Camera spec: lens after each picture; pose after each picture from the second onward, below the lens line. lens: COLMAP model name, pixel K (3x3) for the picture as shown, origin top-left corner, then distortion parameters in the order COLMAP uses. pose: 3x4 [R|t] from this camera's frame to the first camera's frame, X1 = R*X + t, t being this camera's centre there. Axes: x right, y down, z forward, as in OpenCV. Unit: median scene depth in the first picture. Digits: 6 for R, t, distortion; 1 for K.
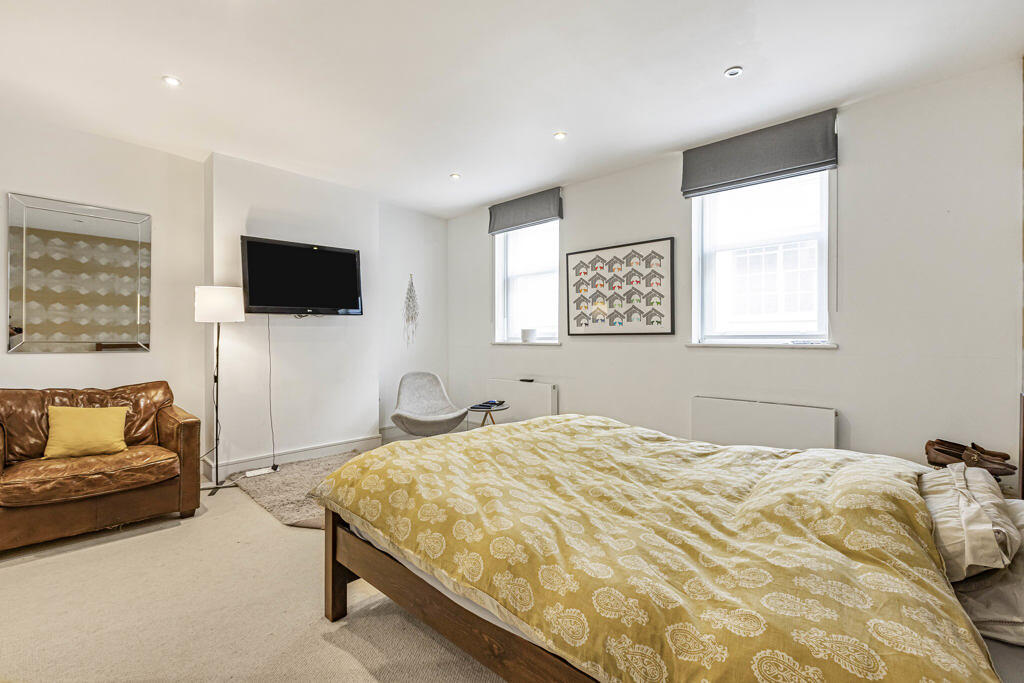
lens RADIAL K [[468.6, 0, 509.4], [0, 468.6, 336.4], [0, 0, 1]] dist [-0.003301, -0.000198]
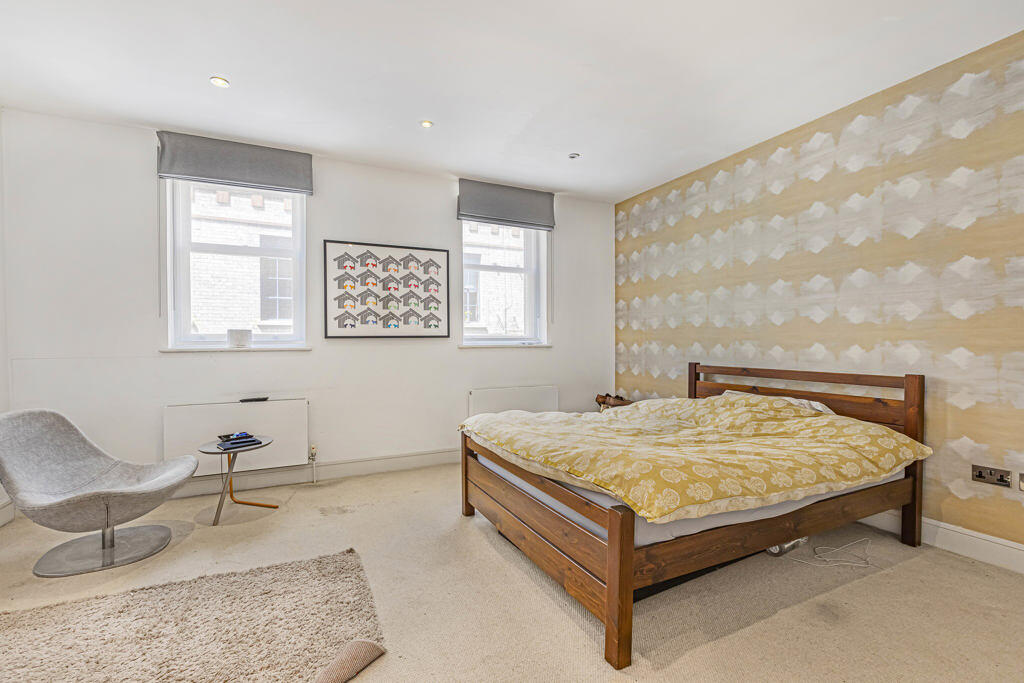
lens RADIAL K [[468.6, 0, 510.1], [0, 468.6, 344.7], [0, 0, 1]] dist [-0.003301, -0.000198]
pose [[0.332946, -0.005414, 0.942930, -0.607572], [0.005706, 0.999977, 0.003727, 0.009018], [-0.942929, 0.004140, 0.332969, 0.452958]]
